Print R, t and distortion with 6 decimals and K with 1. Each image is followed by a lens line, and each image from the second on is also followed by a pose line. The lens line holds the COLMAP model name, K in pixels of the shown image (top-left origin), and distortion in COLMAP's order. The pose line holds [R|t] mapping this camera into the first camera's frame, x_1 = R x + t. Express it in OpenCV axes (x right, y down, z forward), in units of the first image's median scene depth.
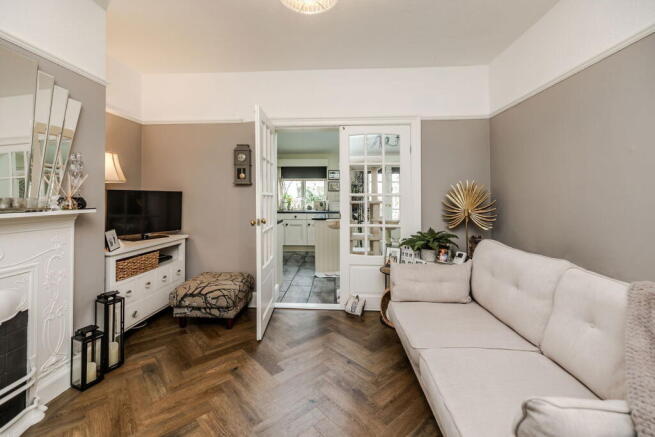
lens RADIAL K [[286.7, 0, 321.7], [0, 286.7, 193.4], [0, 0, 1]] dist [-0.000167, 0.000122]
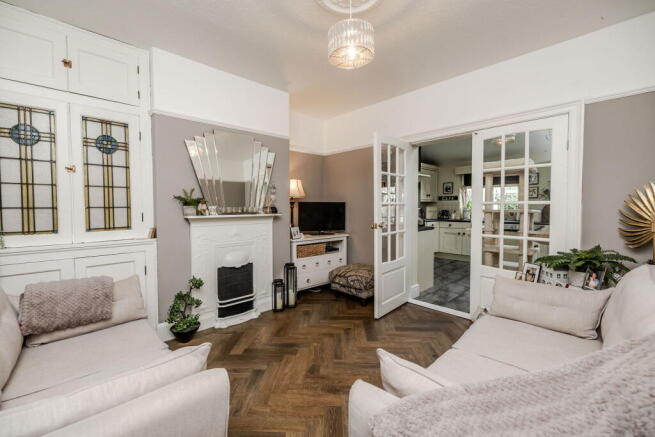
lens RADIAL K [[278.3, 0, 318.9], [0, 278.3, 214.5], [0, 0, 1]] dist [-0.000876, 0.000050]
pose [[0.722493, 0.016502, -0.691181, 0.427298], [0.014209, 0.999150, 0.038707, -0.000957], [0.691232, -0.037787, 0.721645, -0.049111]]
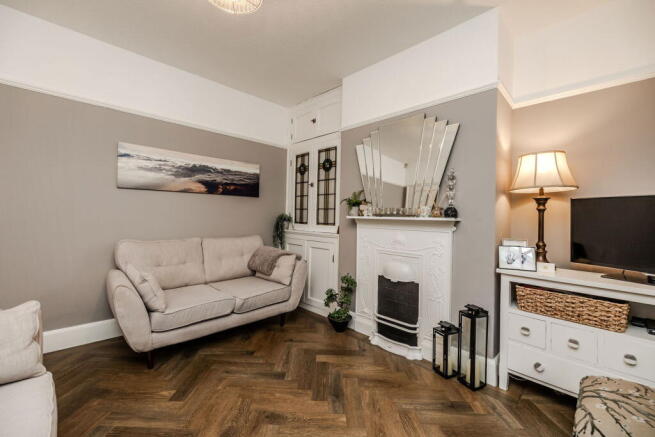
lens RADIAL K [[273.9, 0, 325.6], [0, 273.9, 210.6], [0, 0, 1]] dist [0.000435, 0.000072]
pose [[-0.674314, -0.032119, -0.737746, 0.234113], [-0.014098, 0.999431, -0.030626, 0.050808], [0.738310, -0.010251, -0.674384, 1.036025]]
